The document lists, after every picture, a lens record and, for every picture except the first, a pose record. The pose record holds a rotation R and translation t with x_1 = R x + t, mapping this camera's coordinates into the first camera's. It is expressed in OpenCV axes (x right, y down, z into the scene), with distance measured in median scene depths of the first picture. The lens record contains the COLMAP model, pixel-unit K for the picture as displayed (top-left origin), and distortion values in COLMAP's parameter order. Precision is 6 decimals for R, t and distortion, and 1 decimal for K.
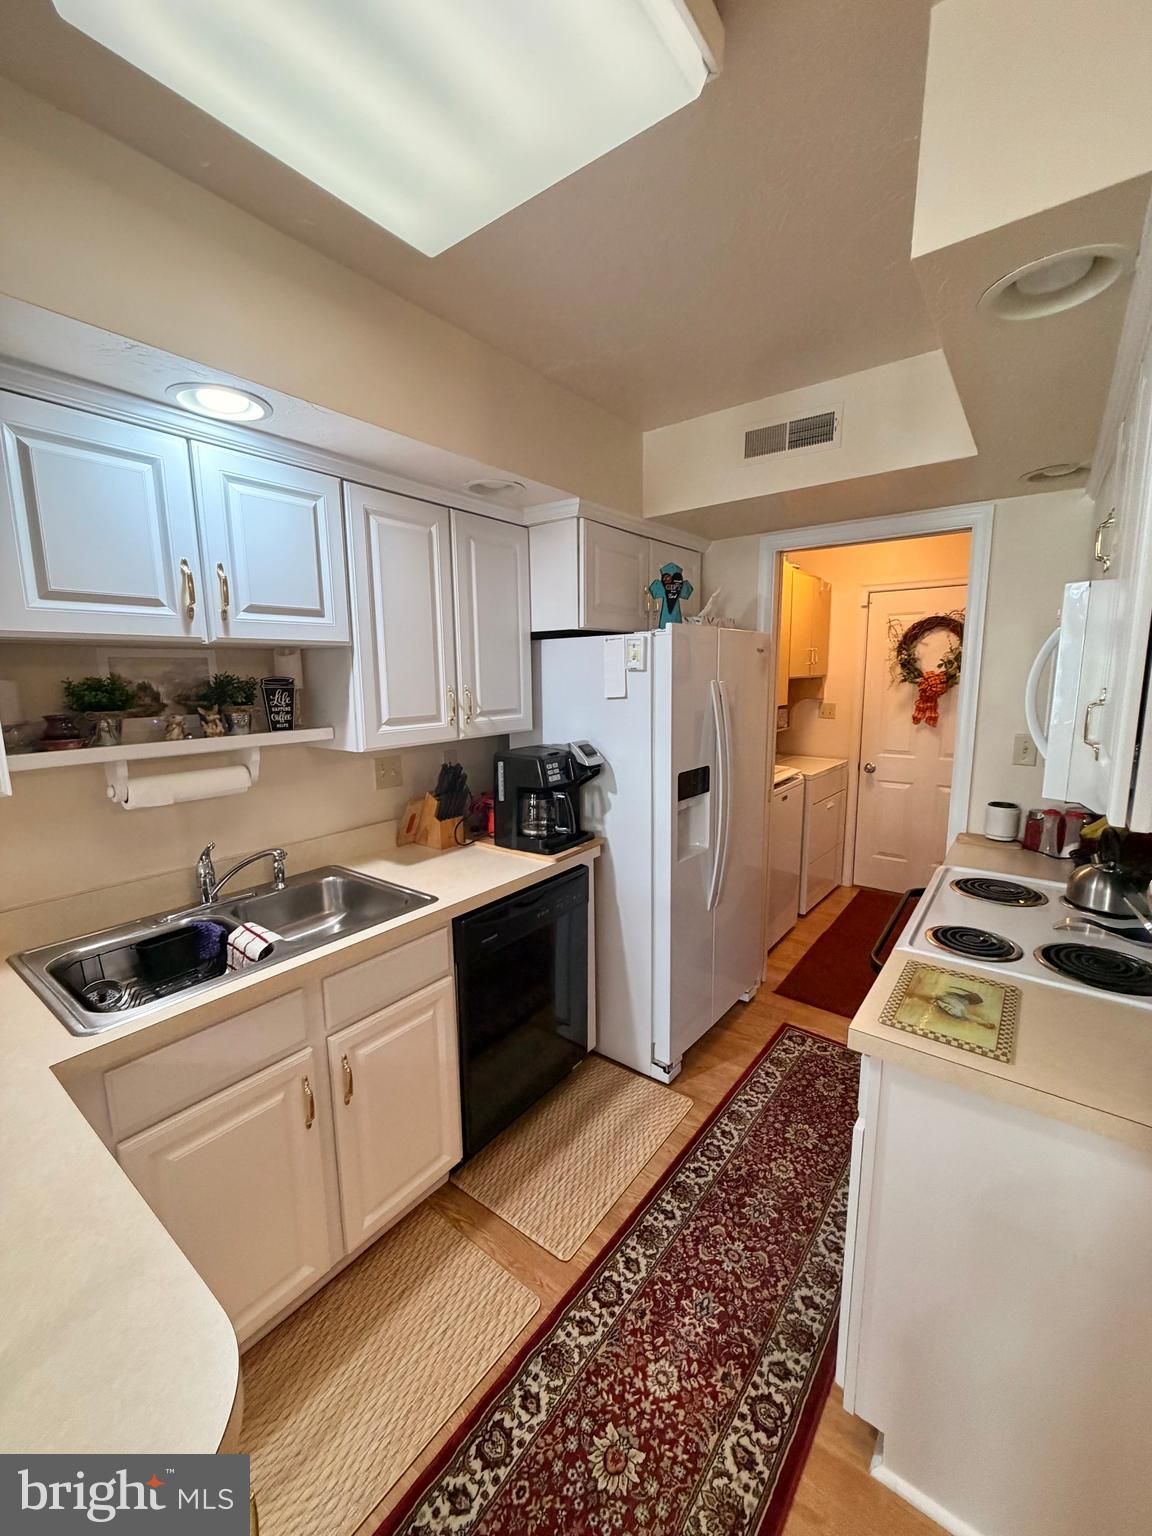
lens RADIAL K [[613.7, 0, 574.2], [0, 613.7, 765.3], [0, 0, 1]] dist [-0.001170, 0.000775]
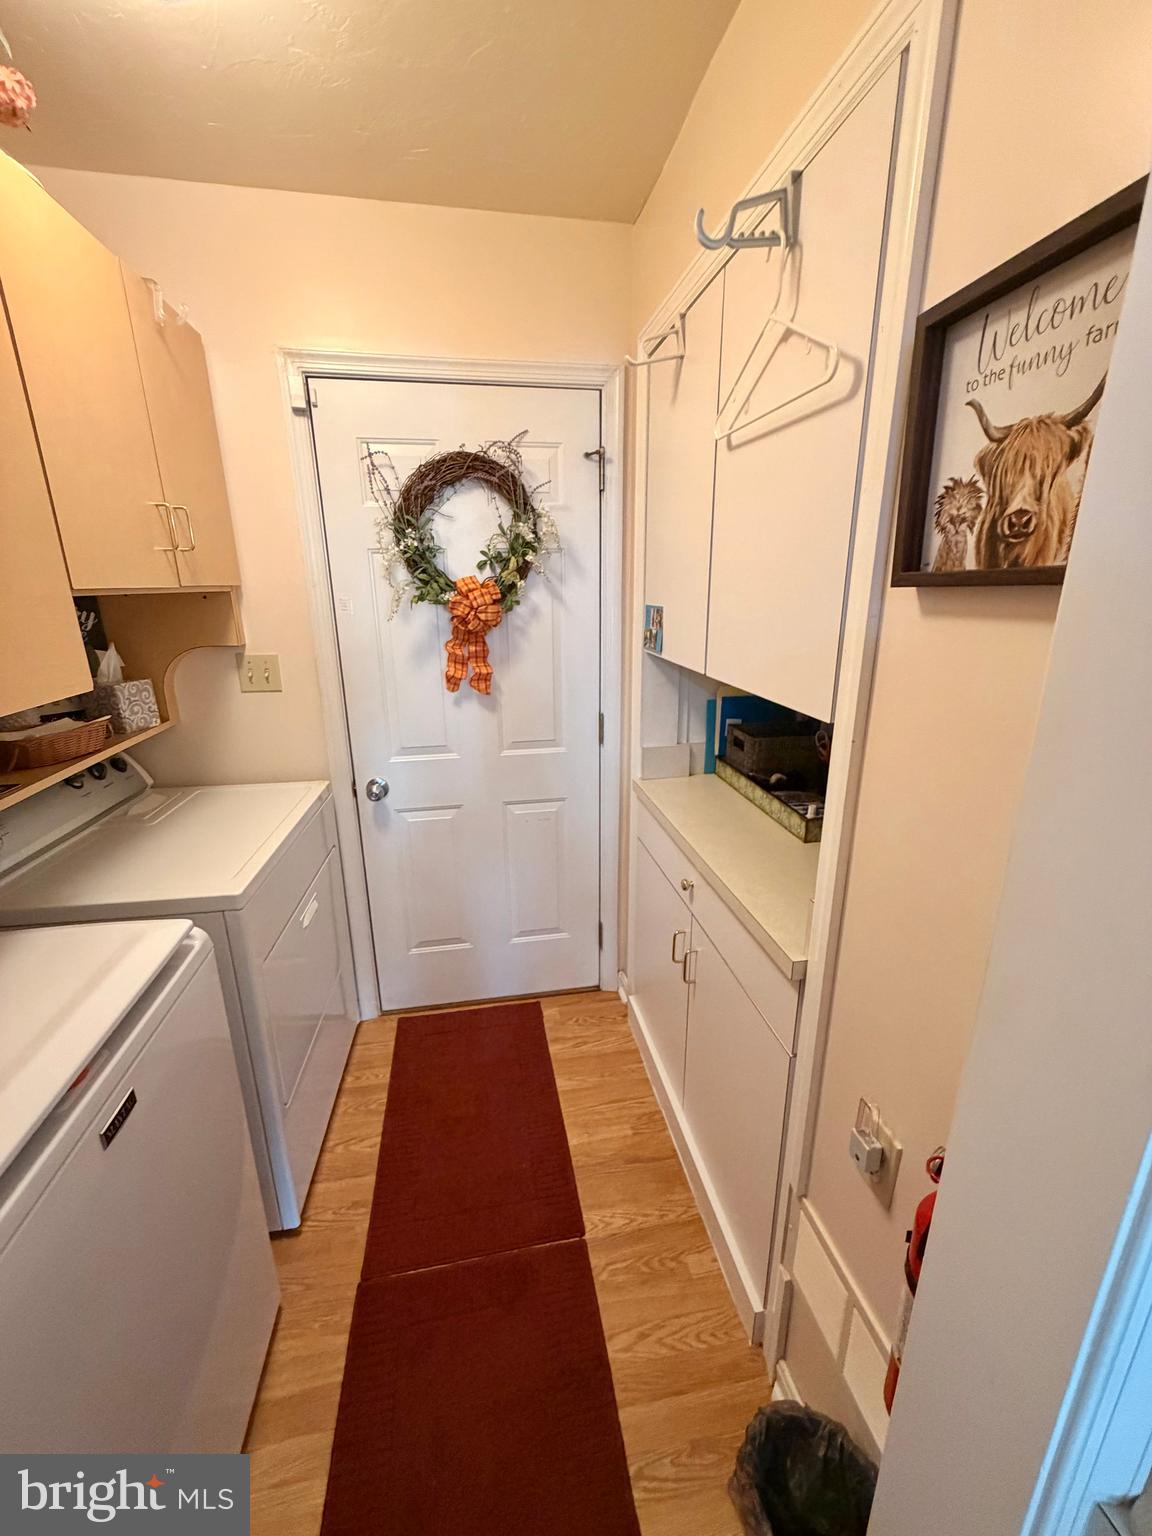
lens RADIAL K [[613.7, 0, 574.2], [0, 613.7, 765.3], [0, 0, 1]] dist [-0.001170, 0.000775]
pose [[0.672211, -0.203448, 0.711858, 0.625150], [0.113738, 0.978467, 0.172241, -0.192839], [-0.731571, -0.034817, 0.680876, 1.410290]]
